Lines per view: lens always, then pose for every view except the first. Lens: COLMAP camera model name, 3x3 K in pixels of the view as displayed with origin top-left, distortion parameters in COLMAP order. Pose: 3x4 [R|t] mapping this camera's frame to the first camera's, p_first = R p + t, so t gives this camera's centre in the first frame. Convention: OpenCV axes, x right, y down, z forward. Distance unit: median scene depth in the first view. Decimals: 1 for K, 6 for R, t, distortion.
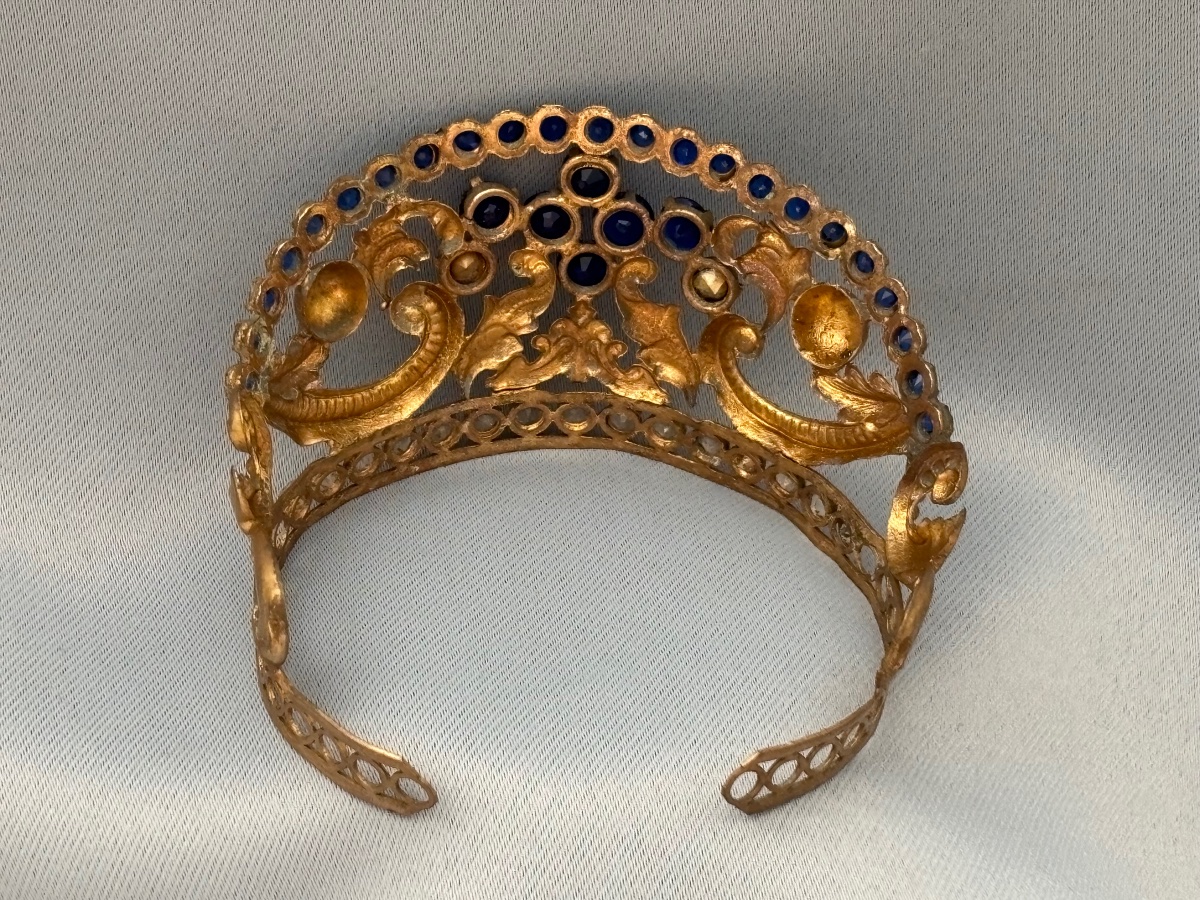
lens RADIAL K [[3705.5, 0, 600.0], [0, 3705.5, 450.0], [0, 0, 1]] dist [-0.129690, -0.206051]
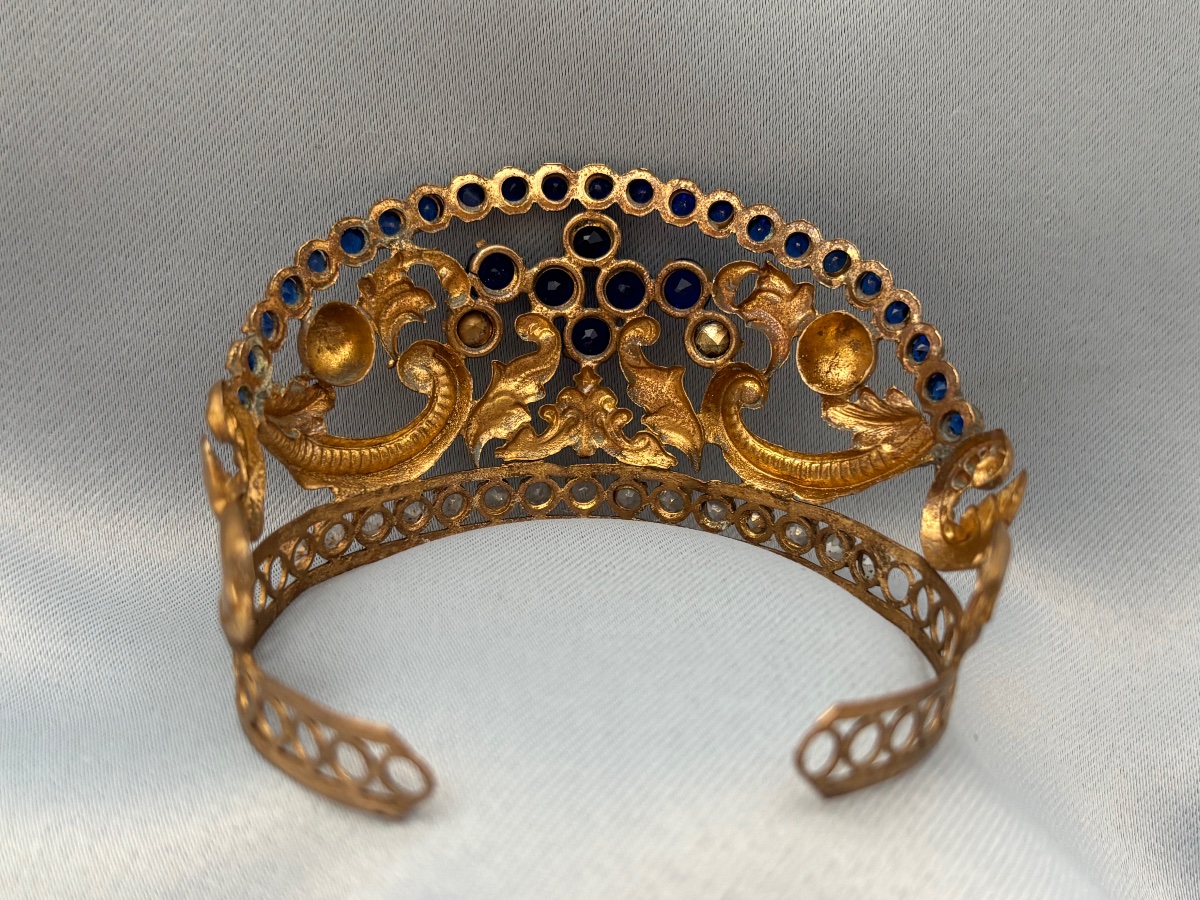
lens RADIAL K [[1618.3, 0, 600.0], [0, 1618.3, 450.0], [0, 0, 1]] dist [0.200842, -0.928122]
pose [[0.999156, -0.029473, 0.028629, -0.015120], [0.036970, 0.948909, -0.313376, 0.125397], [-0.017930, 0.314170, 0.949198, 0.592198]]
